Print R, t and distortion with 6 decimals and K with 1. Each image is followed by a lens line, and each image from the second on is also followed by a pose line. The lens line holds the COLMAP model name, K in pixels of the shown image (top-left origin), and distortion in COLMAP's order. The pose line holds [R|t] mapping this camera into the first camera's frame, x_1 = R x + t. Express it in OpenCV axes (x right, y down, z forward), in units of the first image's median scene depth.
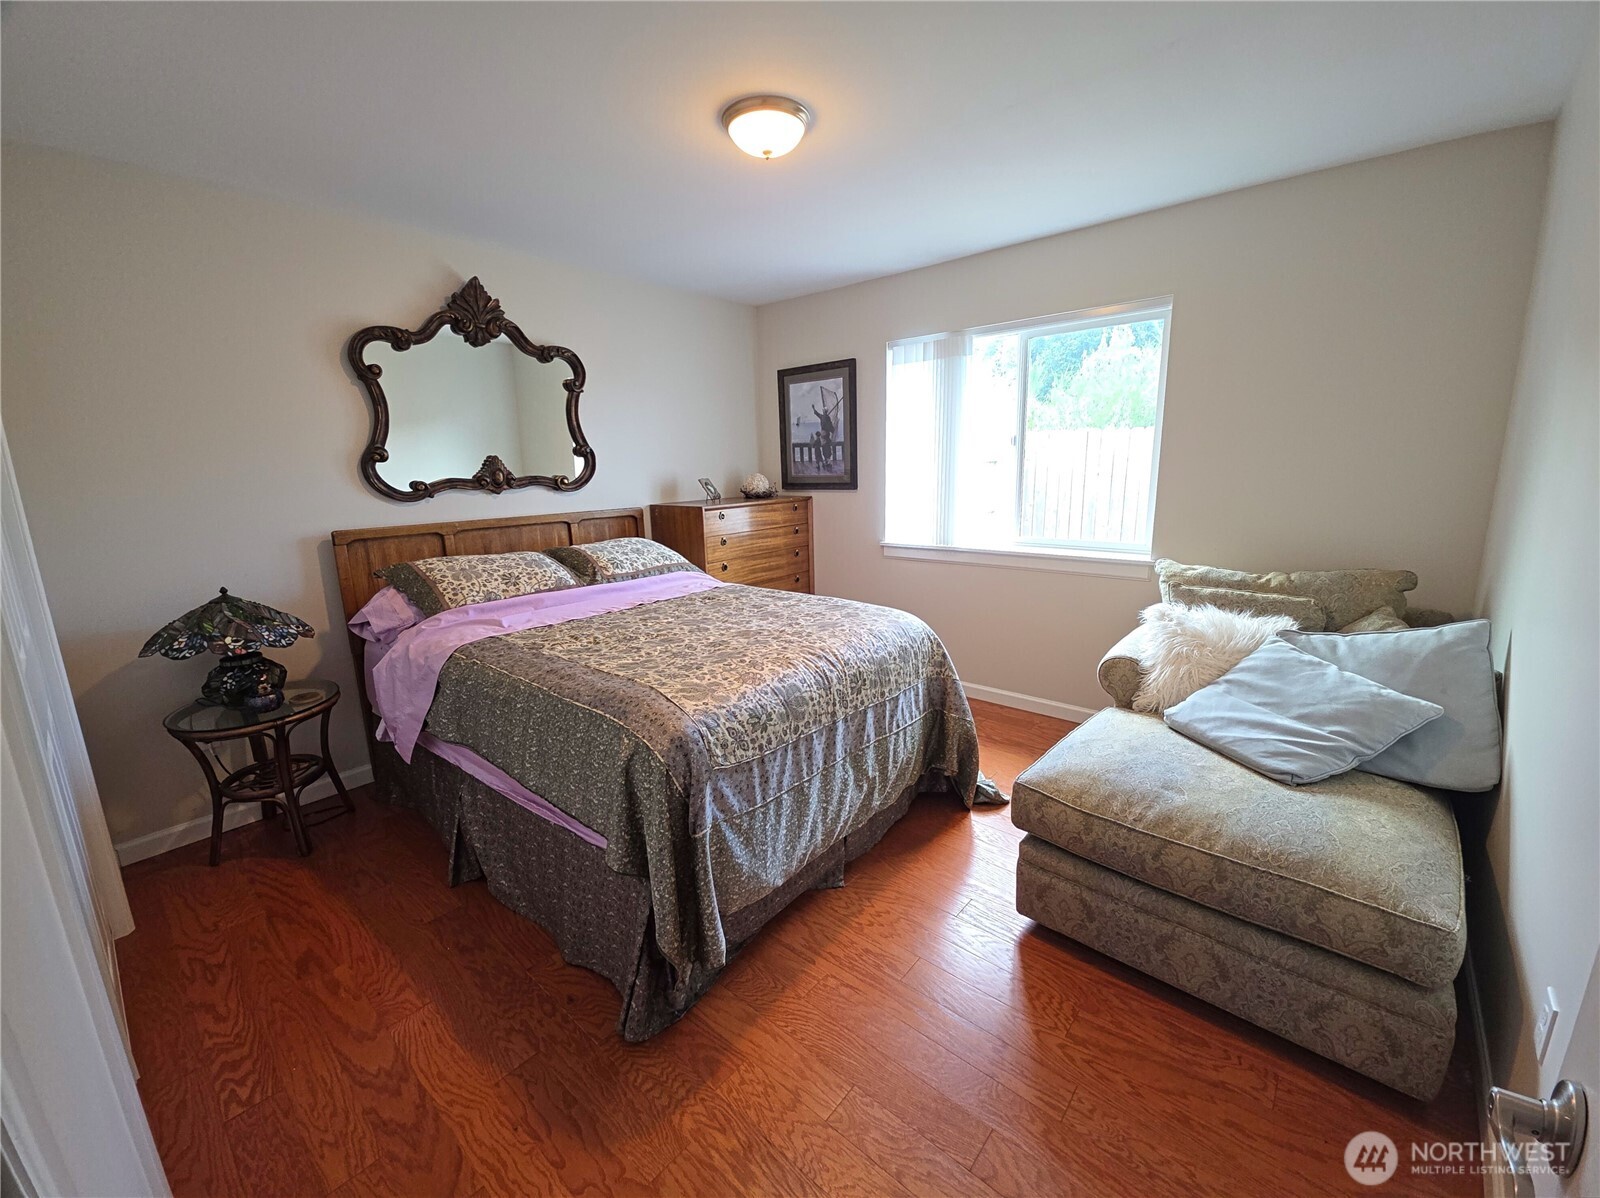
lens RADIAL K [[654.5, 0, 795.1], [0, 654.5, 595.4], [0, 0, 1]] dist [0.002284, 0.000053]
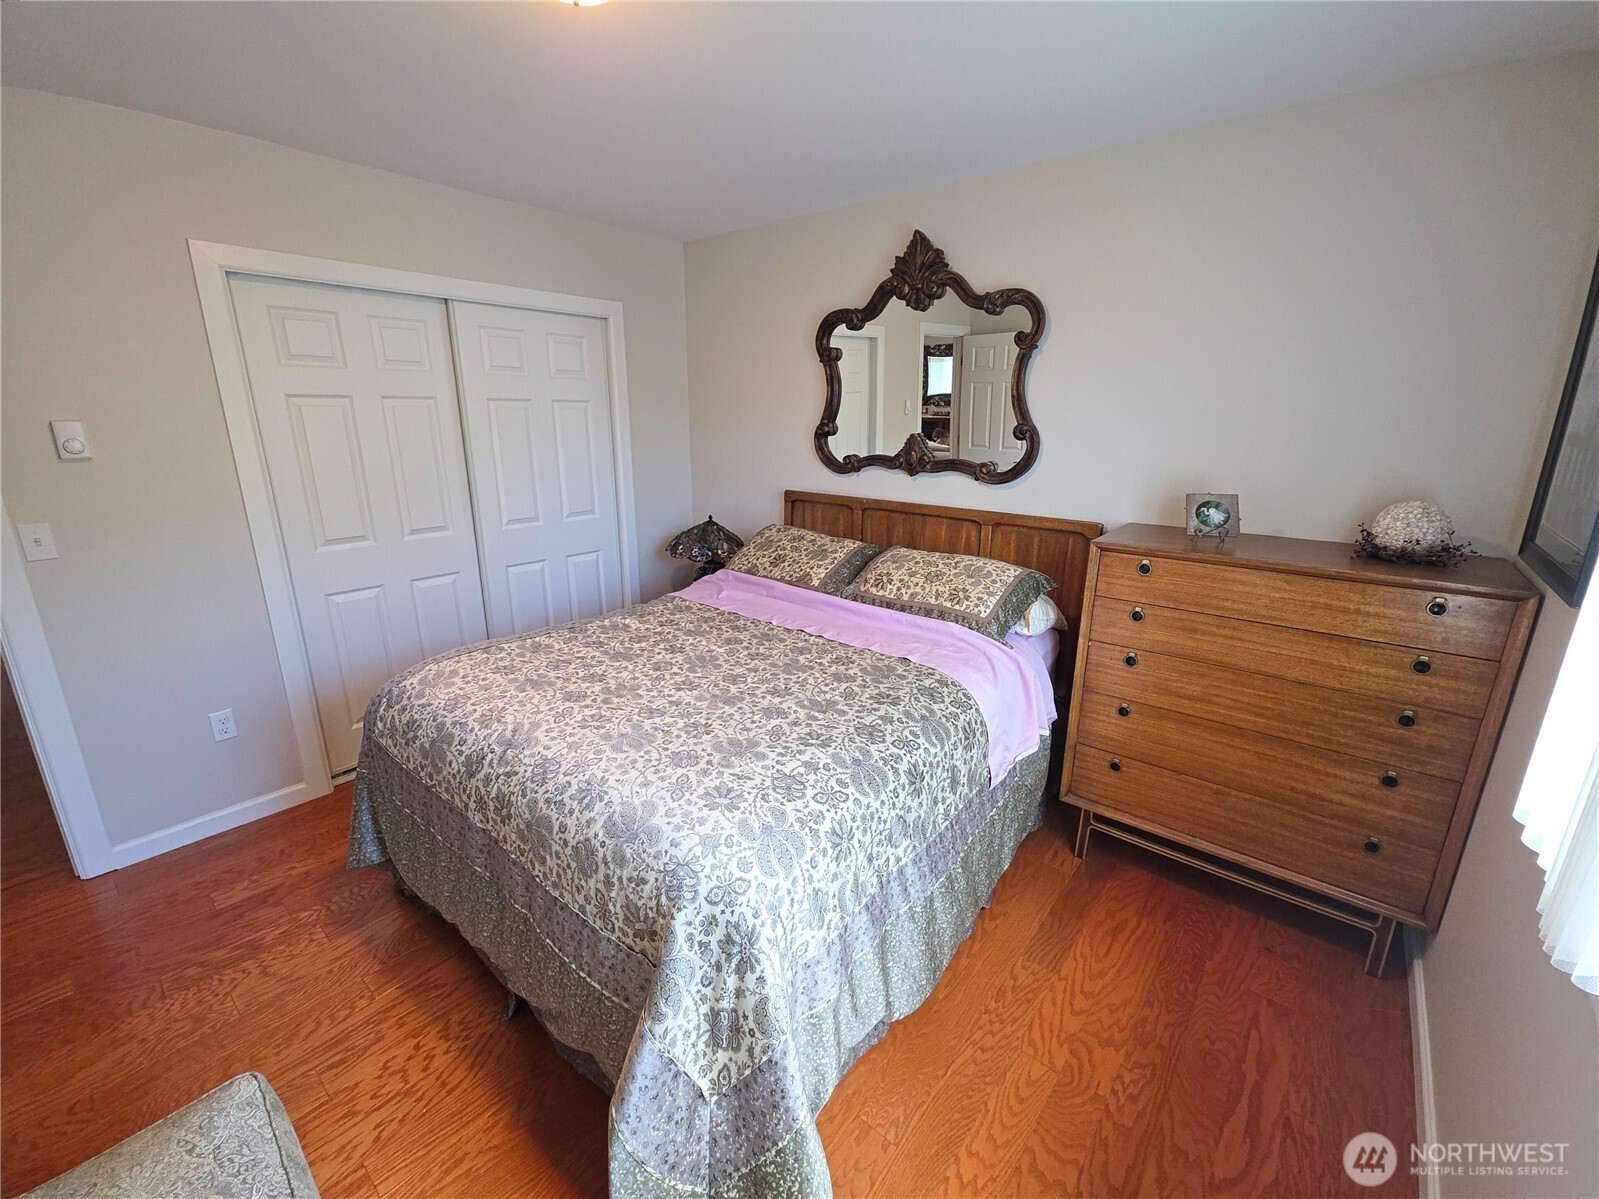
lens RADIAL K [[654.1, 0, 794.6], [0, 654.1, 595.9], [0, 0, 1]] dist [0.002284, 0.000053]
pose [[0.013673, 0.293722, -0.955793, 0.508897], [-0.209953, 0.935416, 0.284457, -0.246632], [0.977616, 0.196783, 0.074458, 0.887412]]
